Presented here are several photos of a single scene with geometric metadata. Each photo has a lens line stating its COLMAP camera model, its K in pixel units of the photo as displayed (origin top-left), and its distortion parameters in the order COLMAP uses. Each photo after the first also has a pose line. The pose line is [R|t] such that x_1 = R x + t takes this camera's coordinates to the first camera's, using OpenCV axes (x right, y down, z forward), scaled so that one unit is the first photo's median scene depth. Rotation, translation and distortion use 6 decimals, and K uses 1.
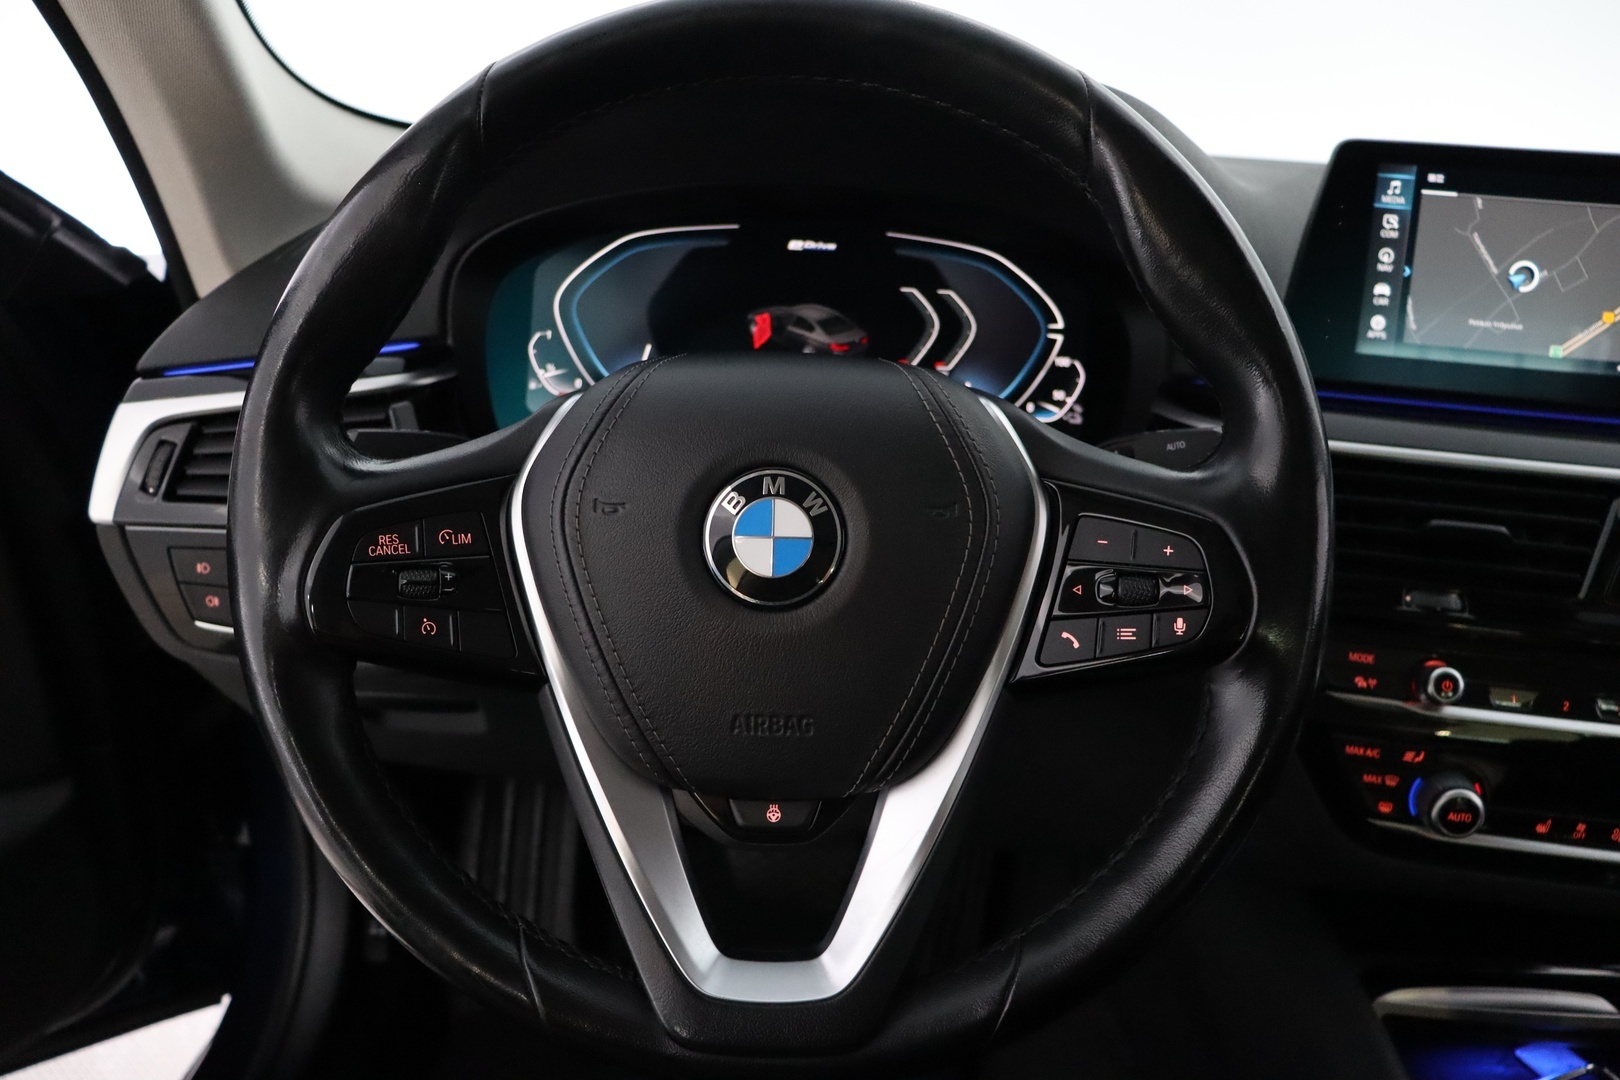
lens RADIAL K [[1285.4, 0, 810.7], [0, 1285.4, 572.6], [0, 0, 1]] dist [-0.185739, 0.134227]
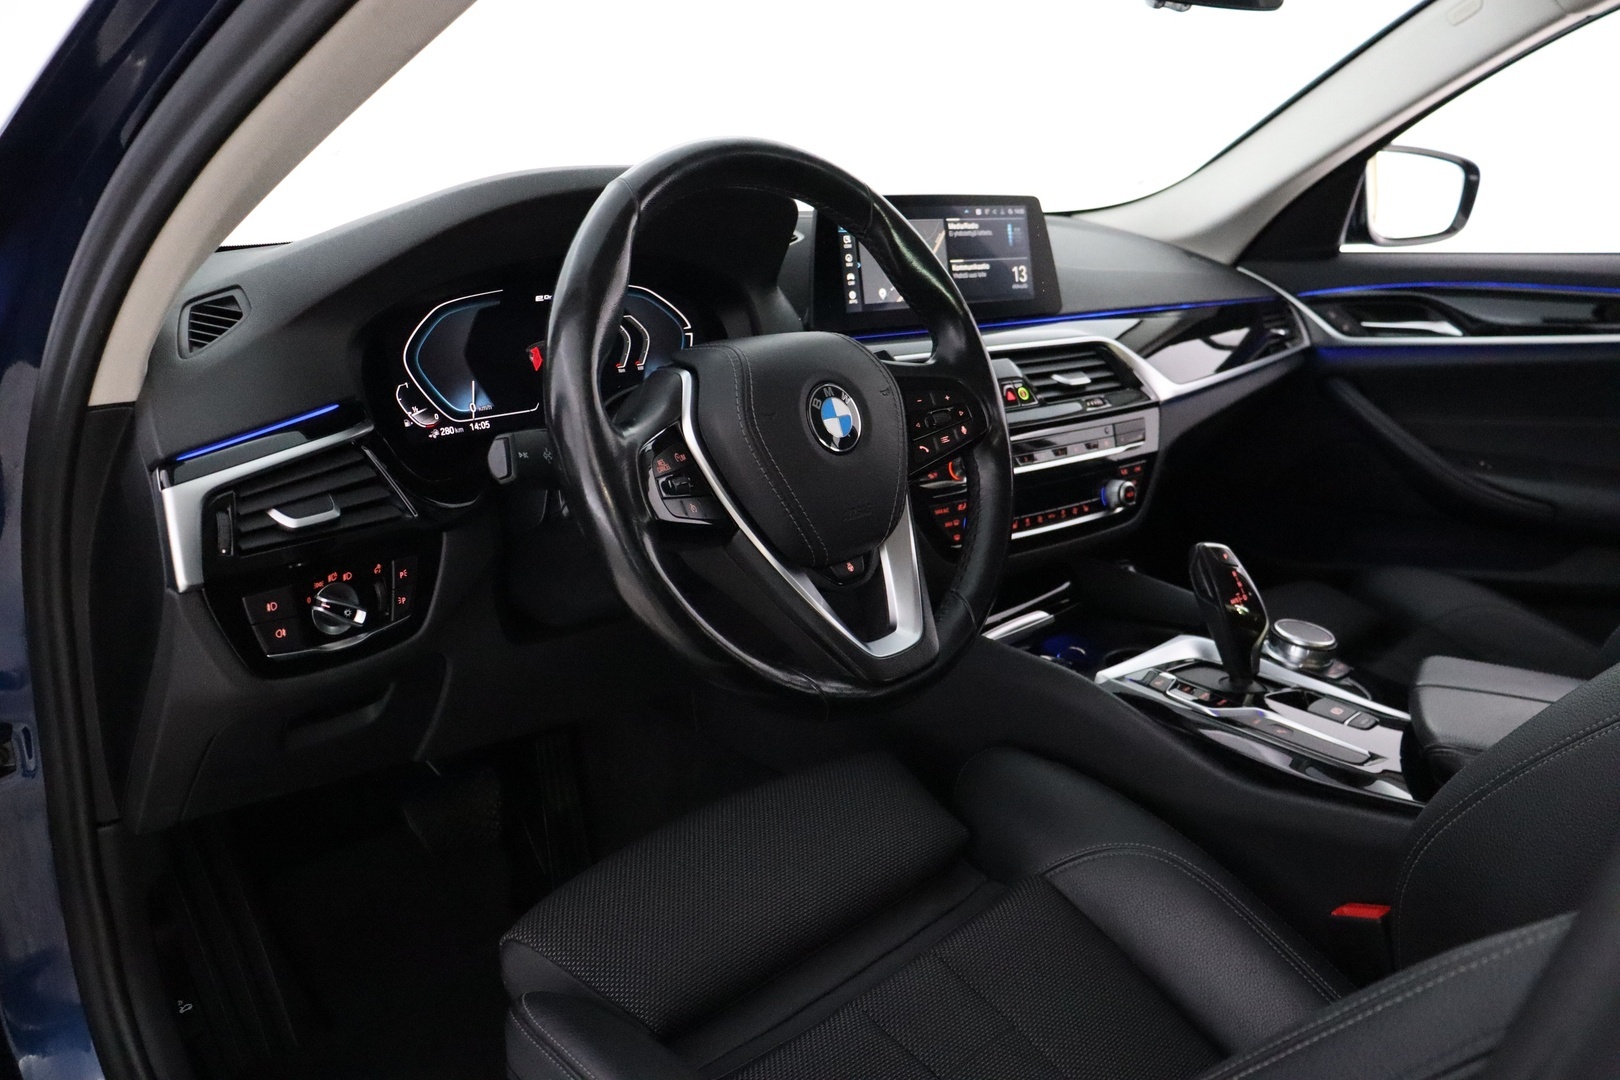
lens RADIAL K [[1285.4, 0, 810.7], [0, 1285.4, 572.6], [0, 0, 1]] dist [-0.185739, 0.134227]
pose [[0.668365, -0.258981, 0.697293, -0.980433], [0.290358, 0.953897, 0.075974, 0.024727], [-0.684821, 0.151686, 0.712749, -0.218753]]
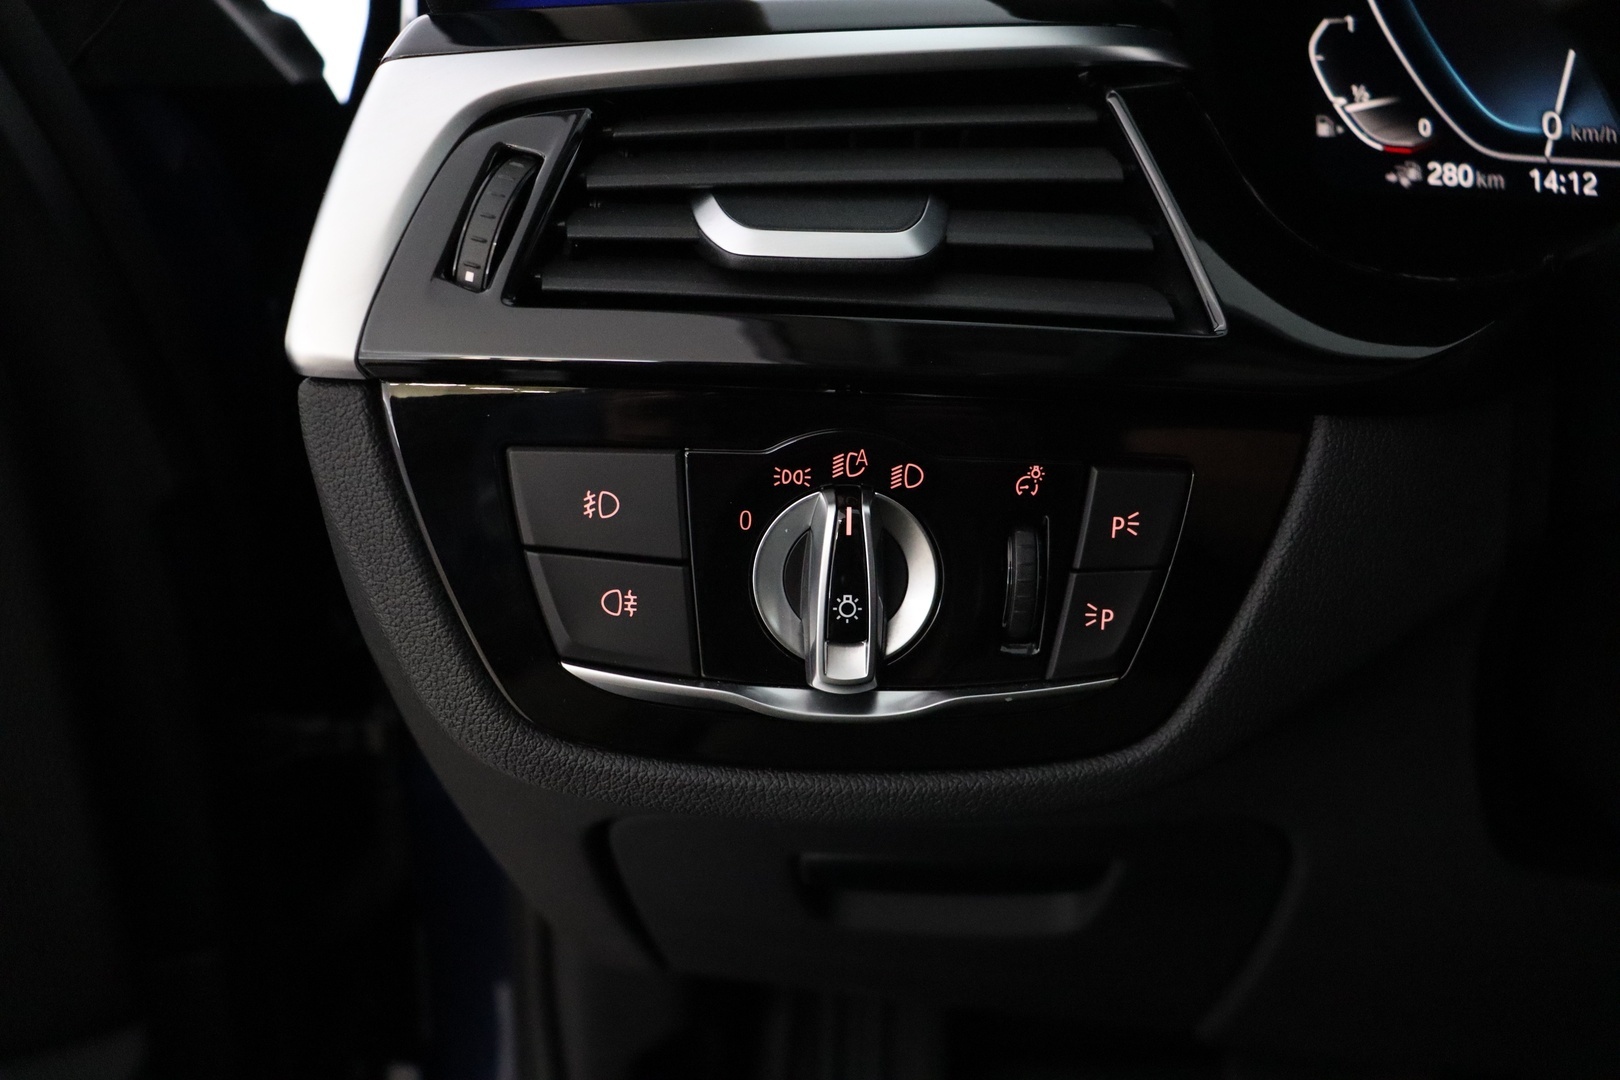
lens RADIAL K [[1285.4, 0, 810.7], [0, 1285.4, 572.6], [0, 0, 1]] dist [-0.185739, 0.134227]
pose [[0.999789, -0.010018, -0.017940, -0.428869], [0.007881, 0.993279, -0.115475, 0.057950], [0.018976, 0.115310, 0.993148, 0.650015]]
